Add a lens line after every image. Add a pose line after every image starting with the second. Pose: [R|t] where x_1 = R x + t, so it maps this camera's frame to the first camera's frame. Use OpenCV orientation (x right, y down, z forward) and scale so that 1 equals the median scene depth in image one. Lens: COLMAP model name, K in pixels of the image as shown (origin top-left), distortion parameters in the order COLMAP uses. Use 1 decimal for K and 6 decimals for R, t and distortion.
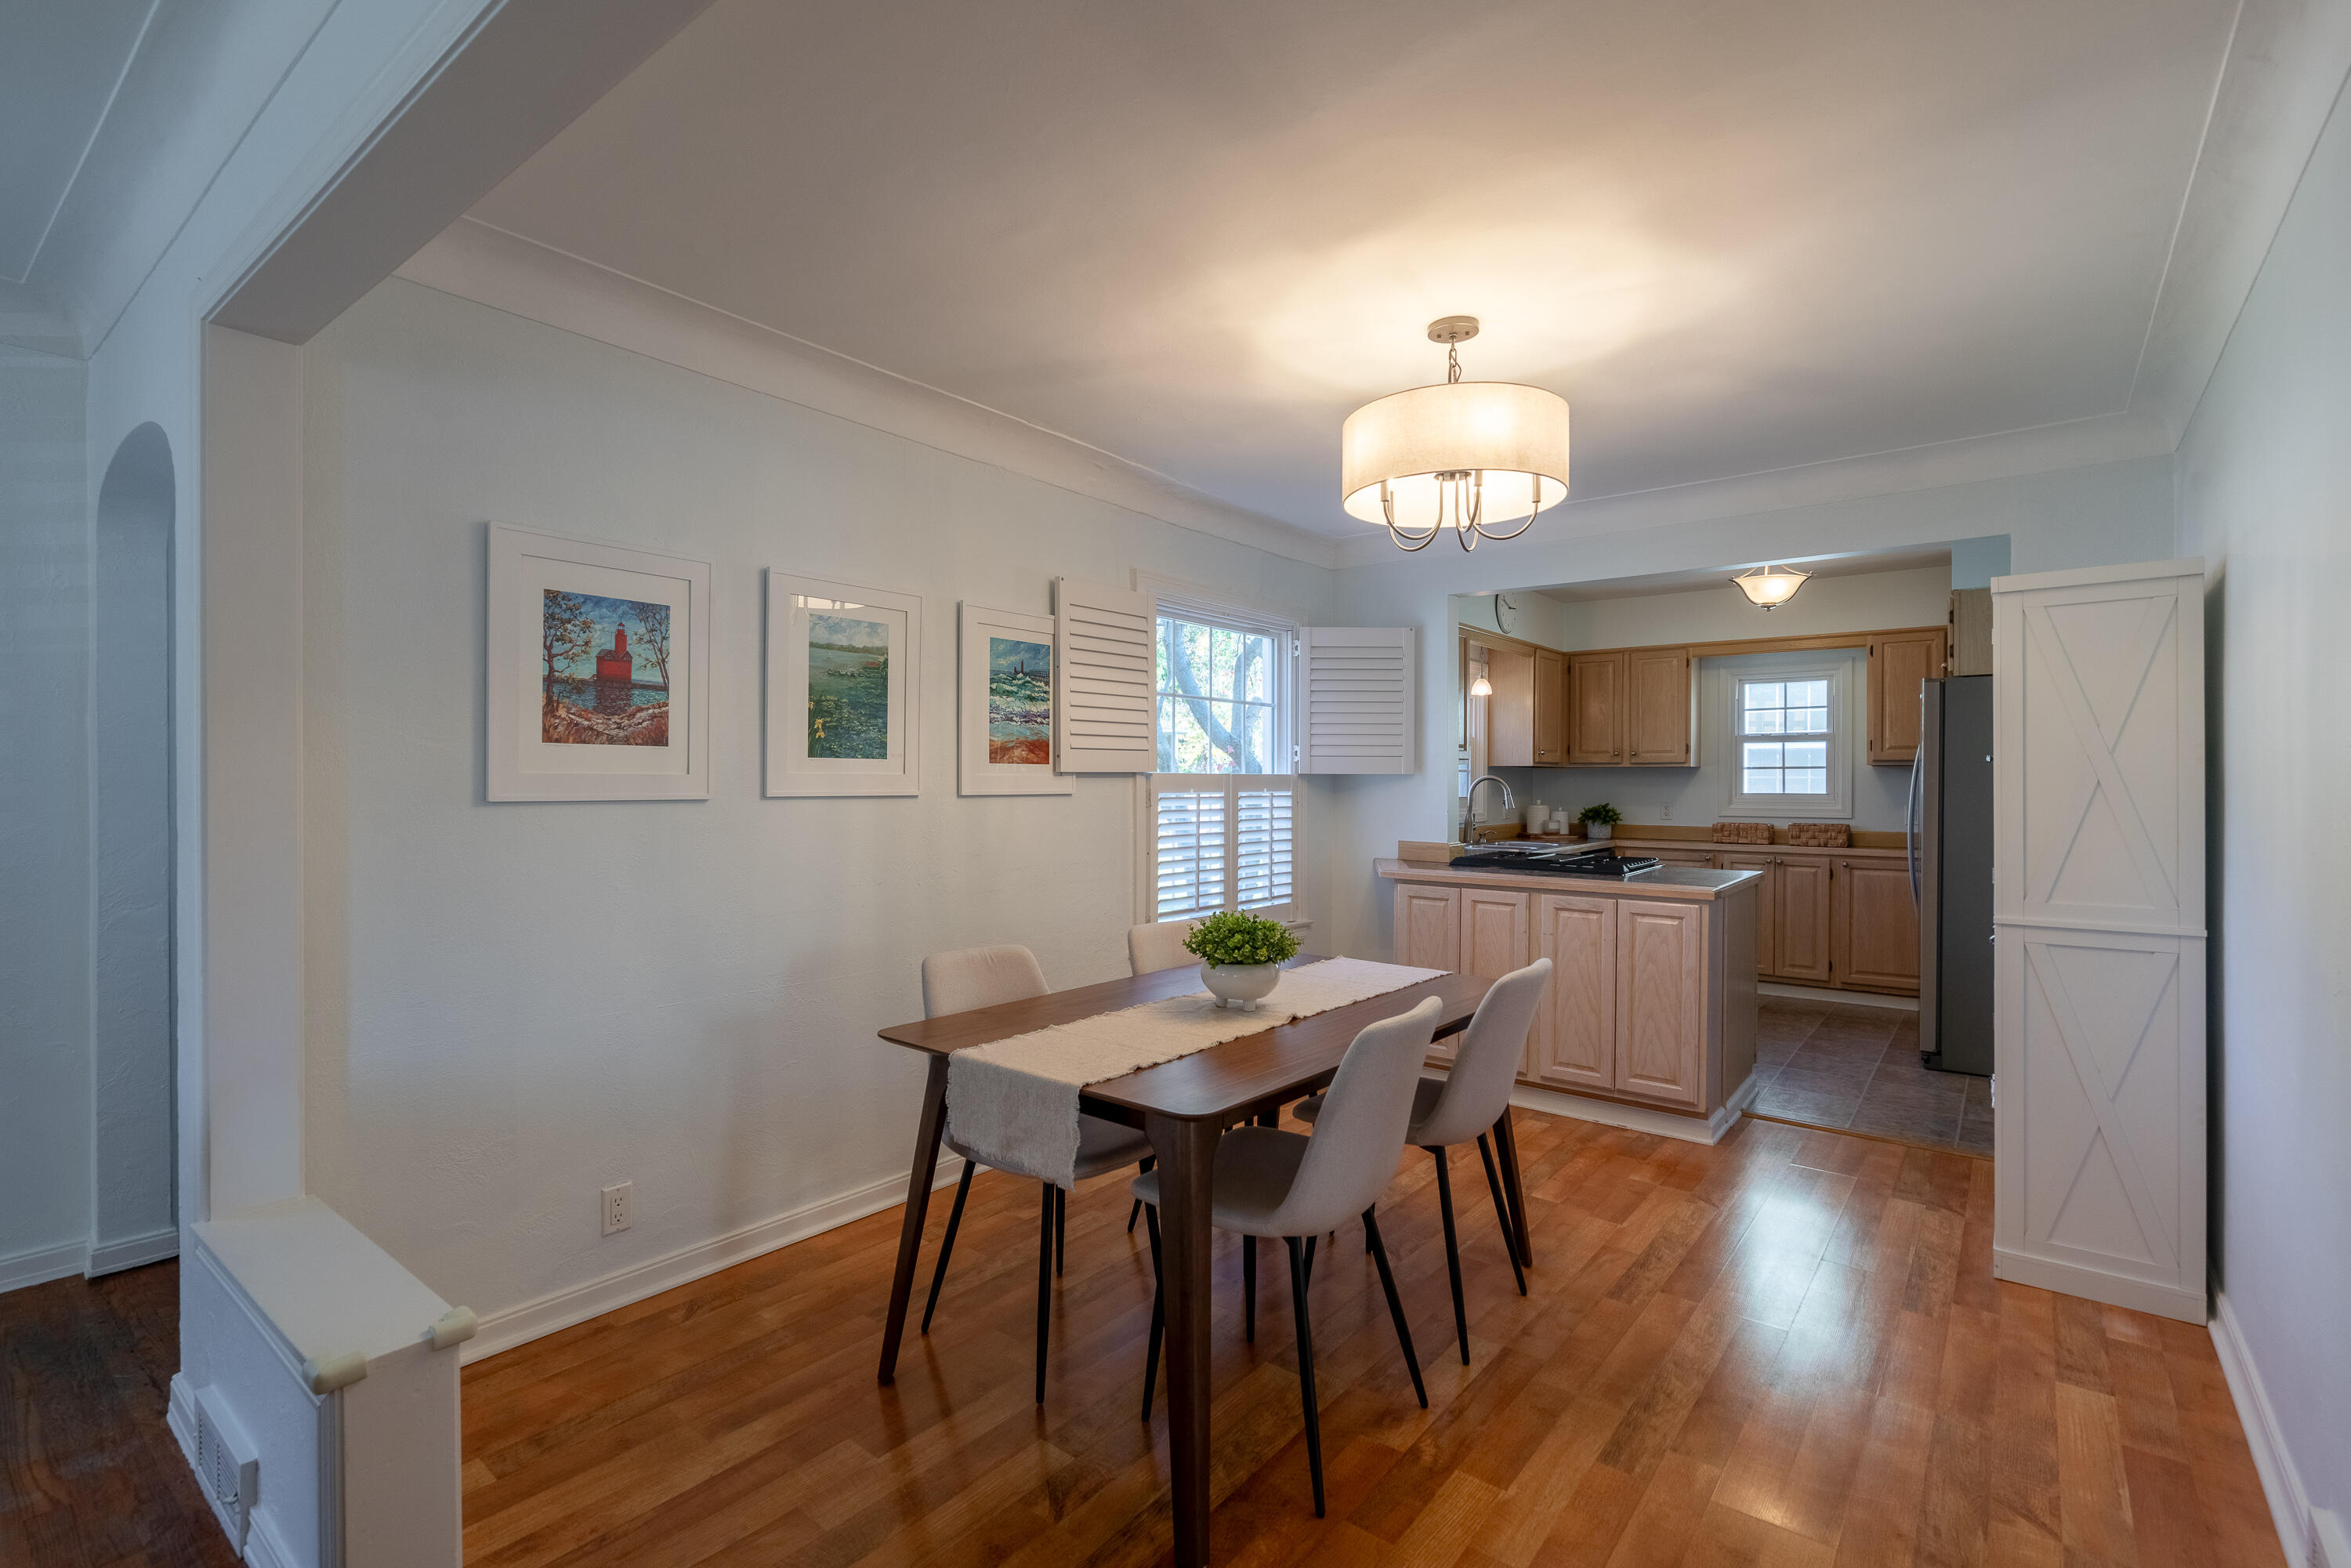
lens RADIAL K [[1086.7, 0, 1170.5], [0, 1086.7, 788.0], [0, 0, 1]] dist [-0.003910, 0.002188]
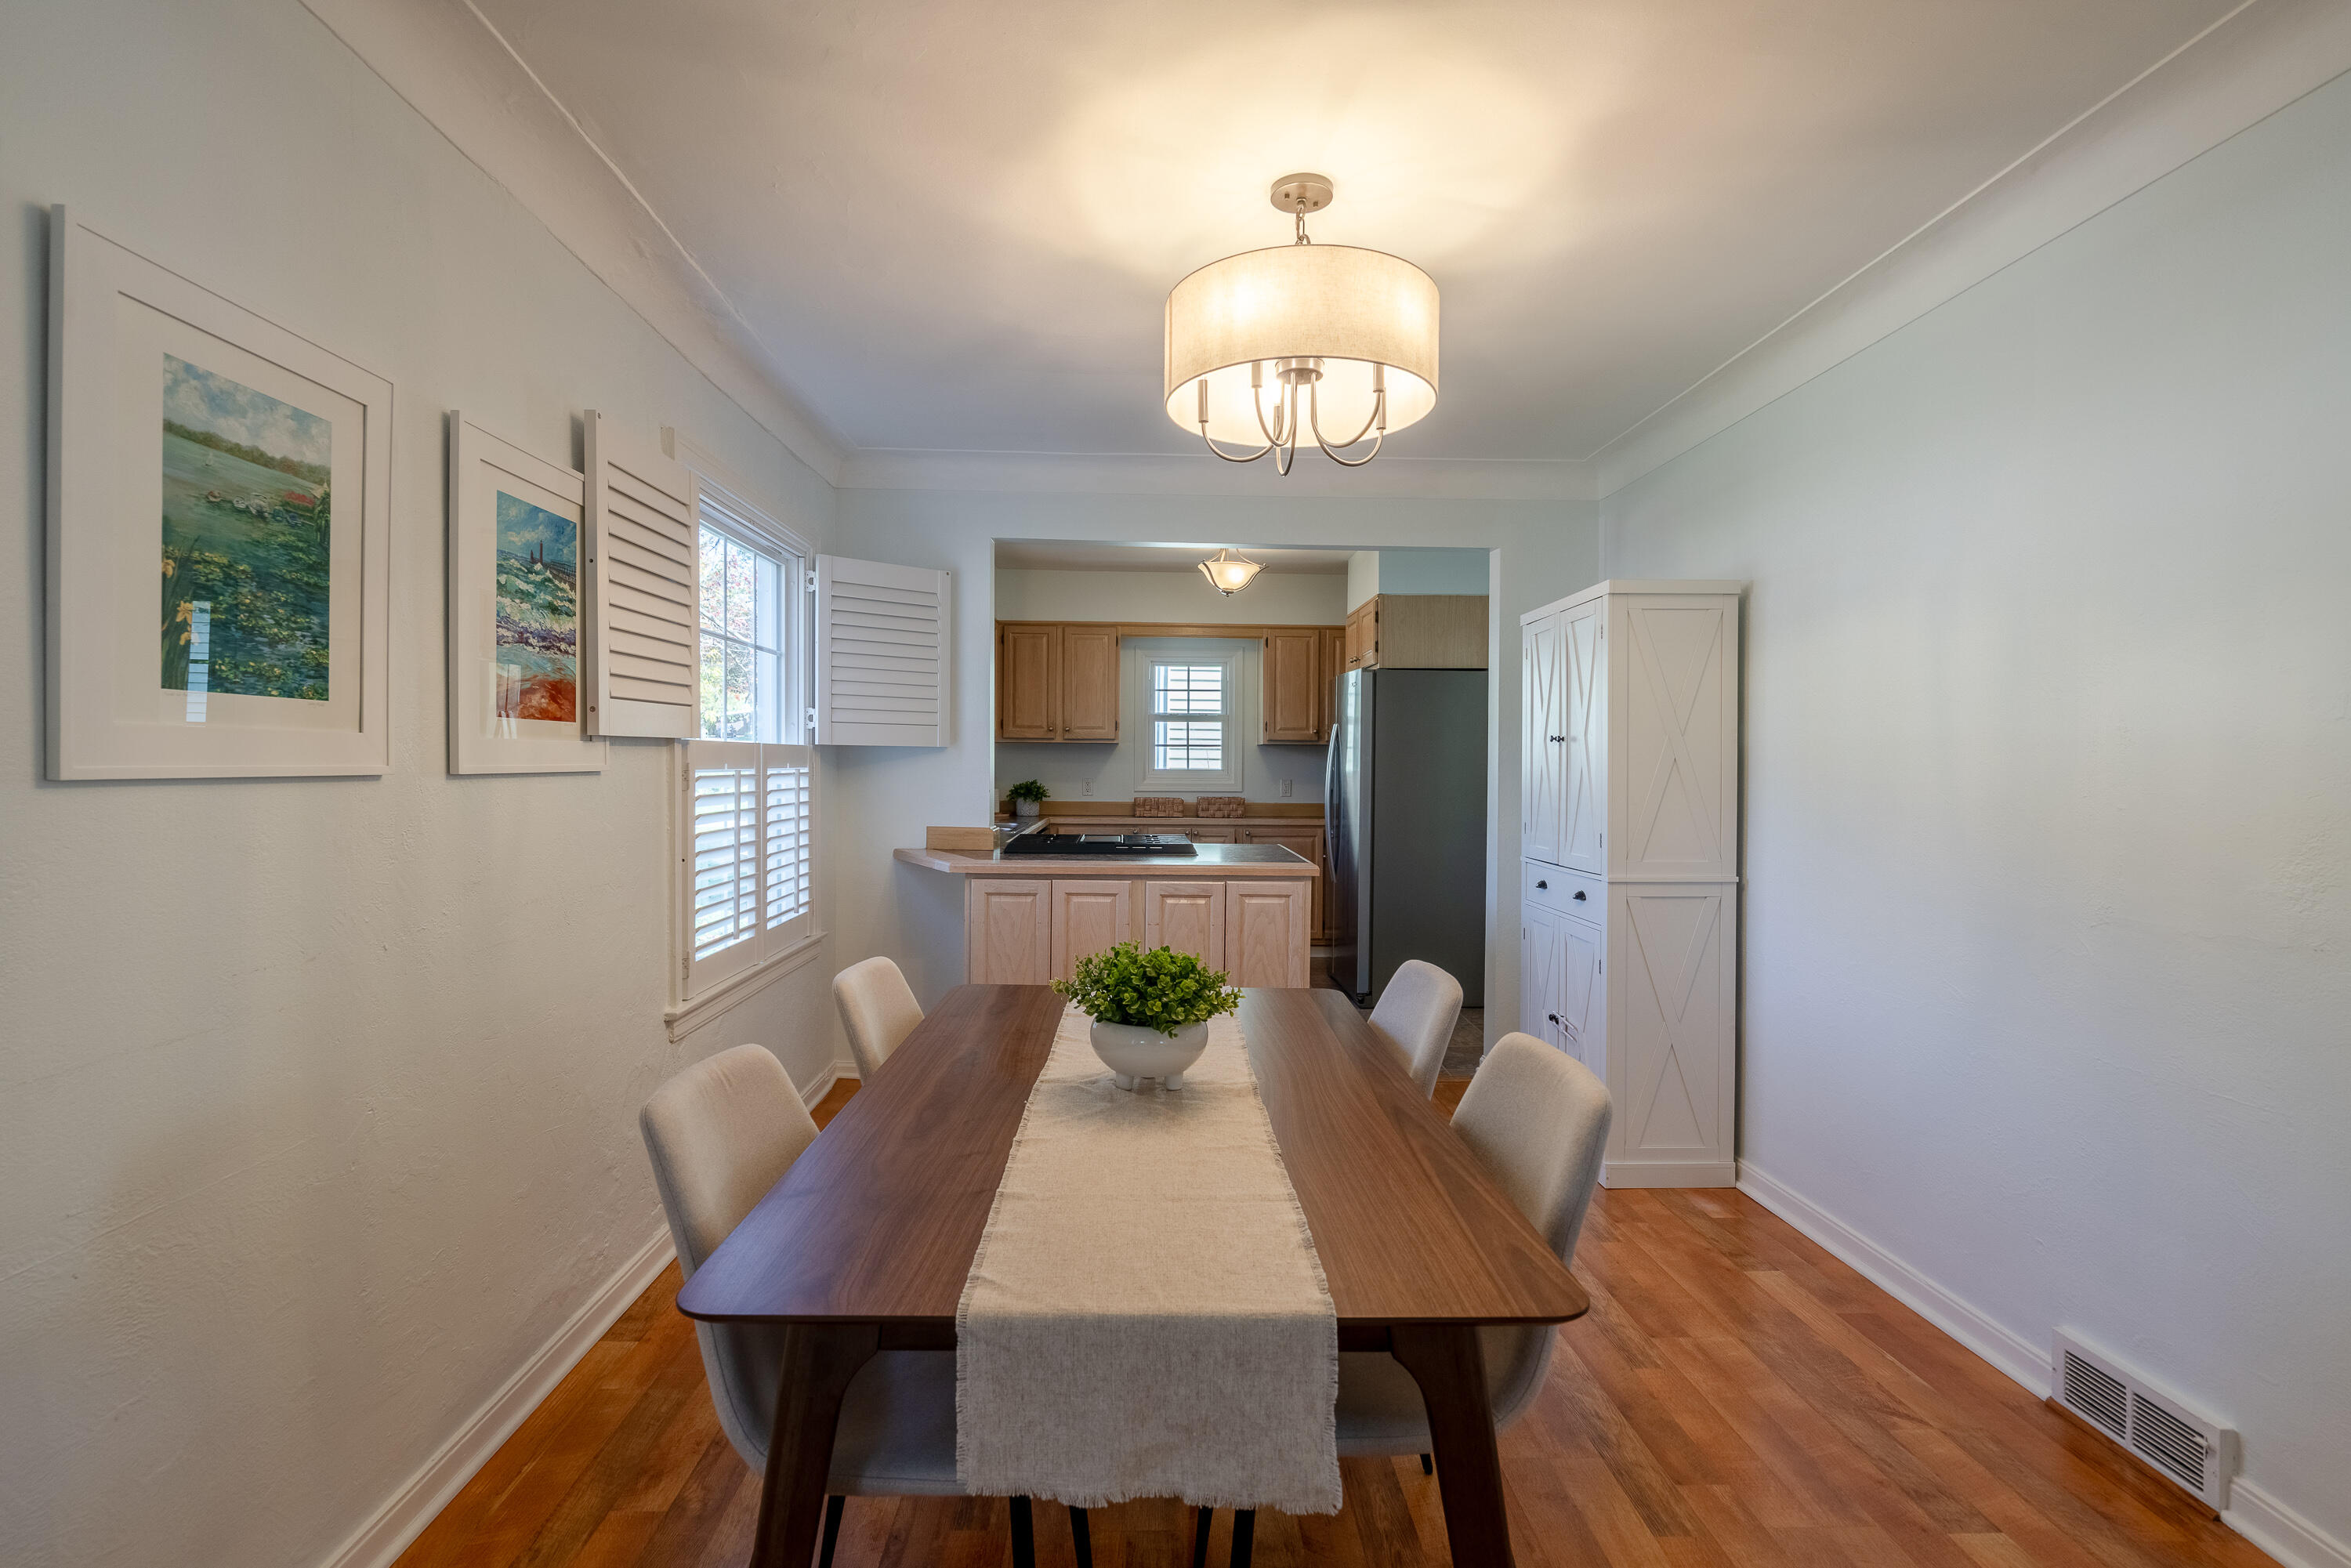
lens RADIAL K [[1086.7, 0, 1207.3], [0, 1086.7, 777.5], [0, 0, 1]] dist [-0.003910, 0.002188]
pose [[0.751871, -0.006605, 0.659277, -0.238016], [-0.001280, 0.999933, 0.011478, 0.001307], [-0.659309, -0.009474, 0.751812, 0.313800]]
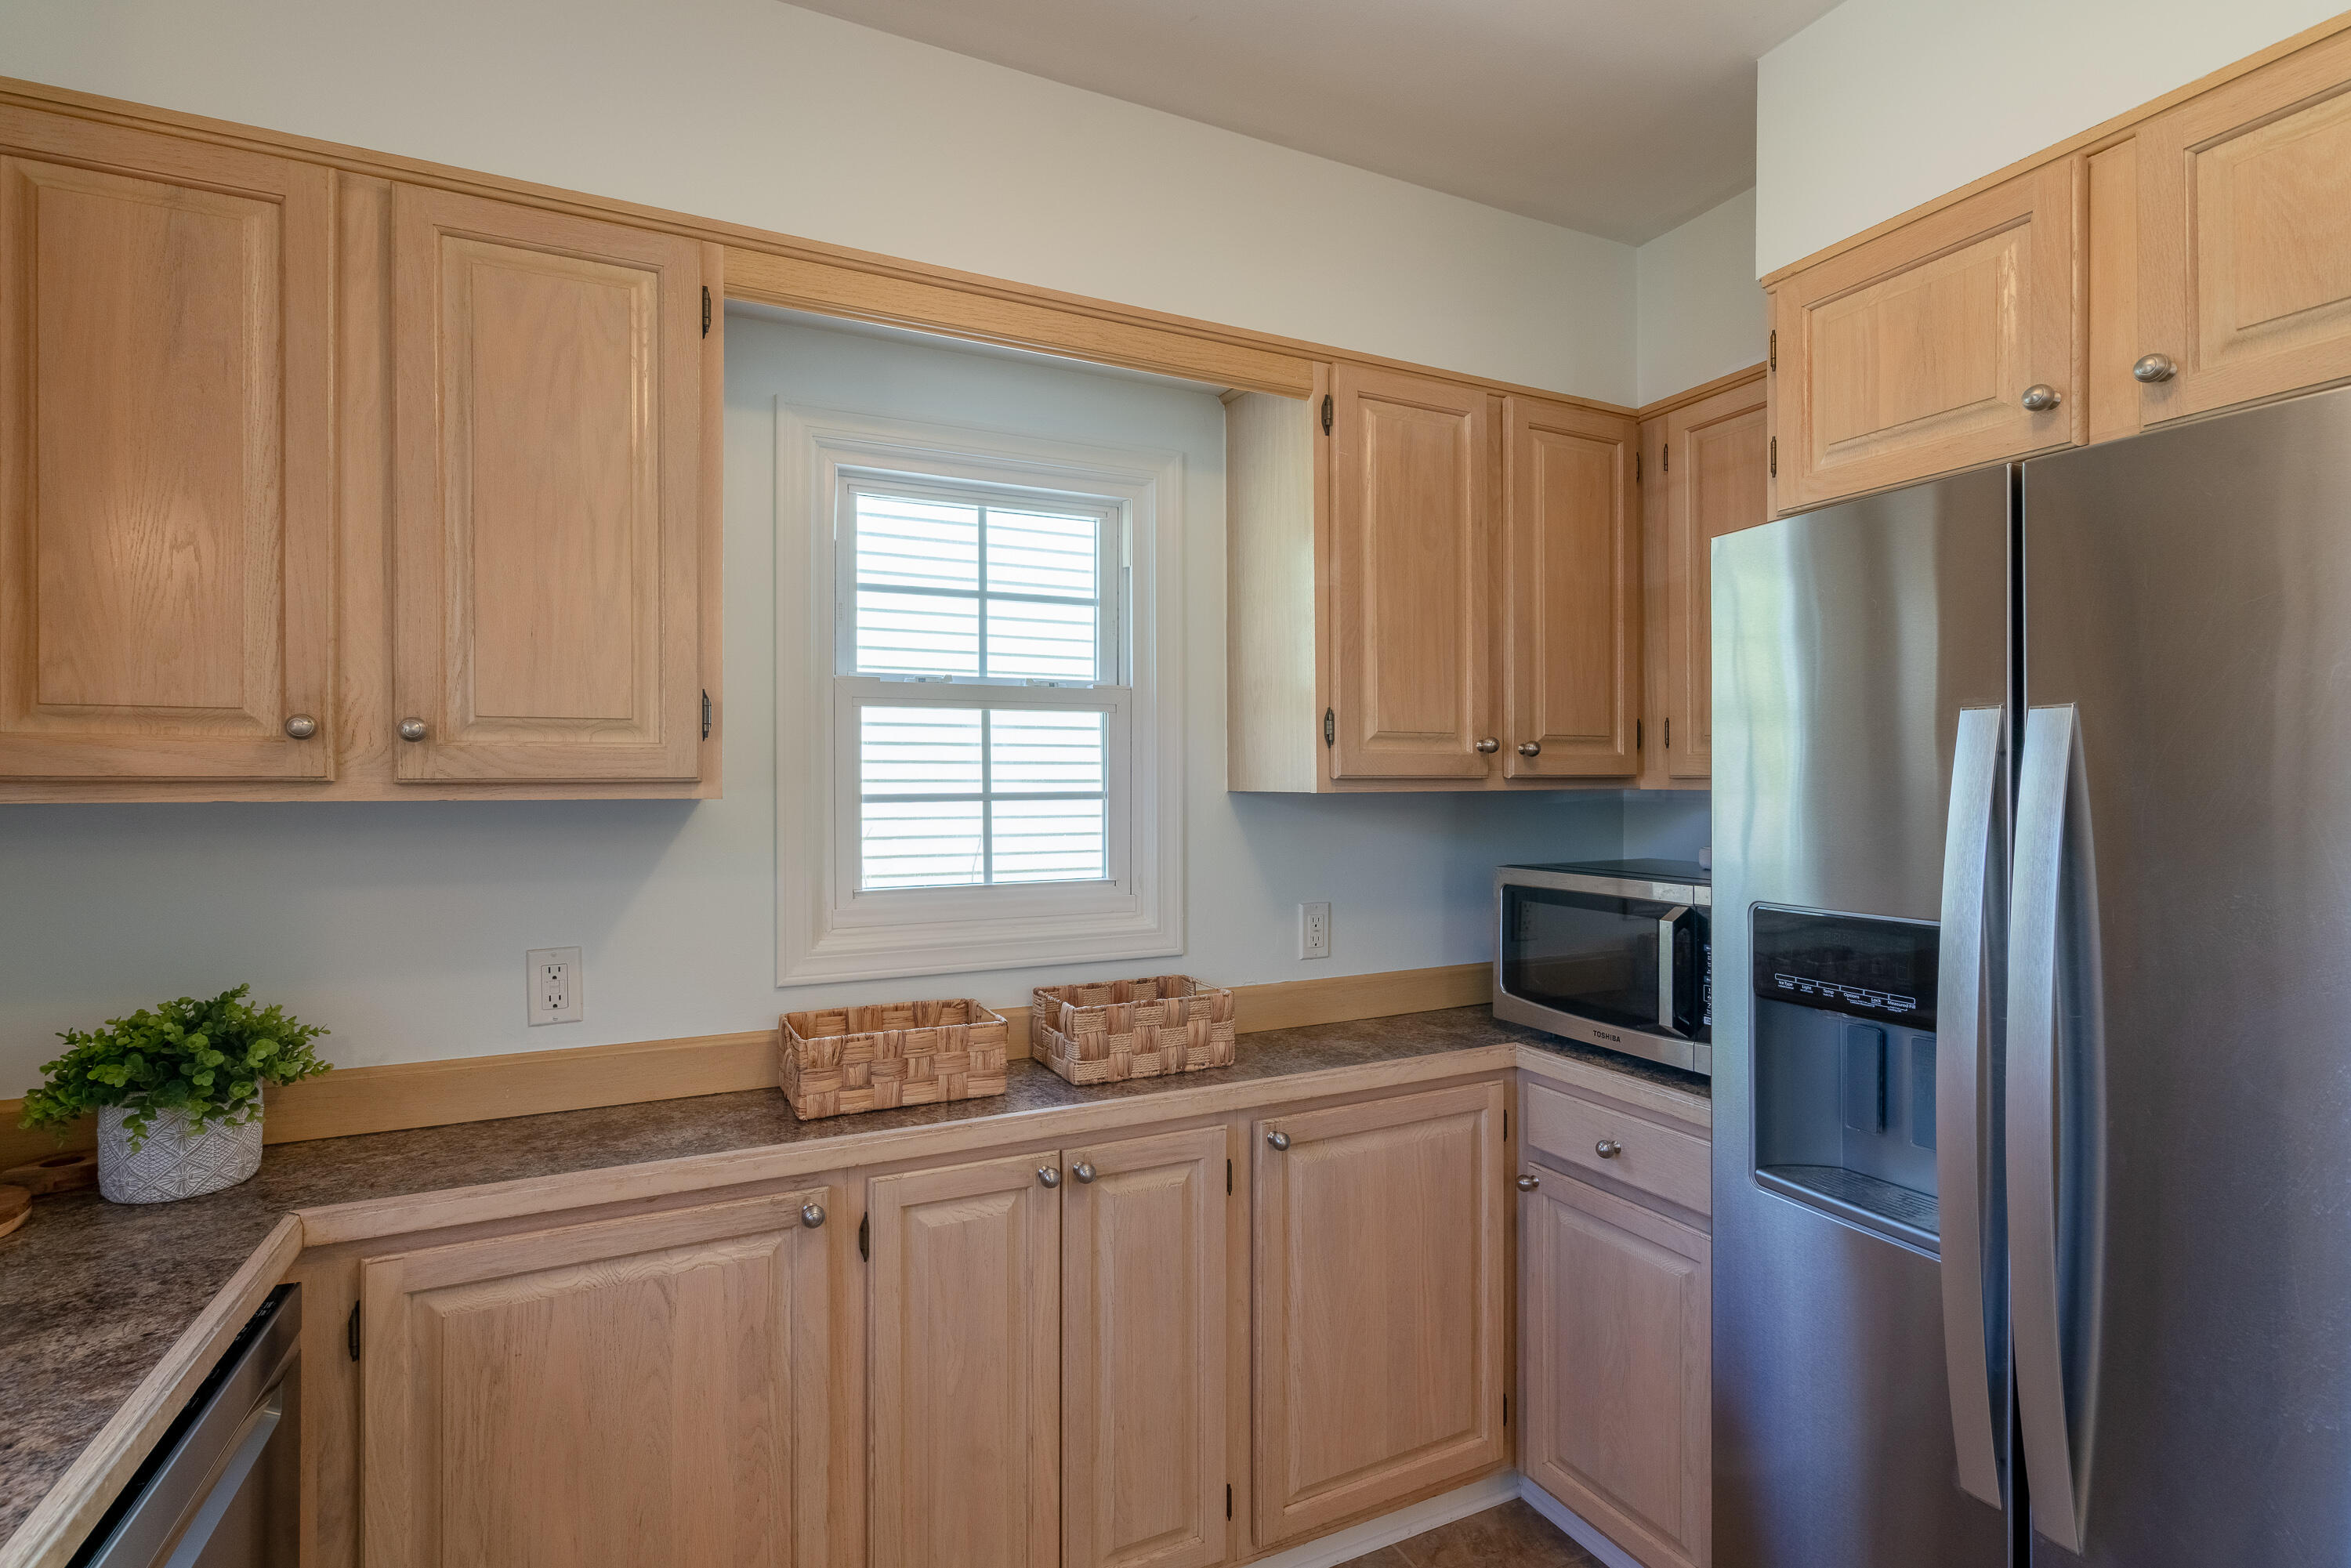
lens RADIAL K [[1086.7, 0, 1214.9], [0, 1086.7, 779.7], [0, 0, 1]] dist [-0.003910, 0.002188]
pose [[0.454459, -0.003765, 0.890760, 0.592804], [0.007505, 0.999972, 0.000397, -0.040460], [-0.890736, 0.006504, 0.454474, 1.453282]]
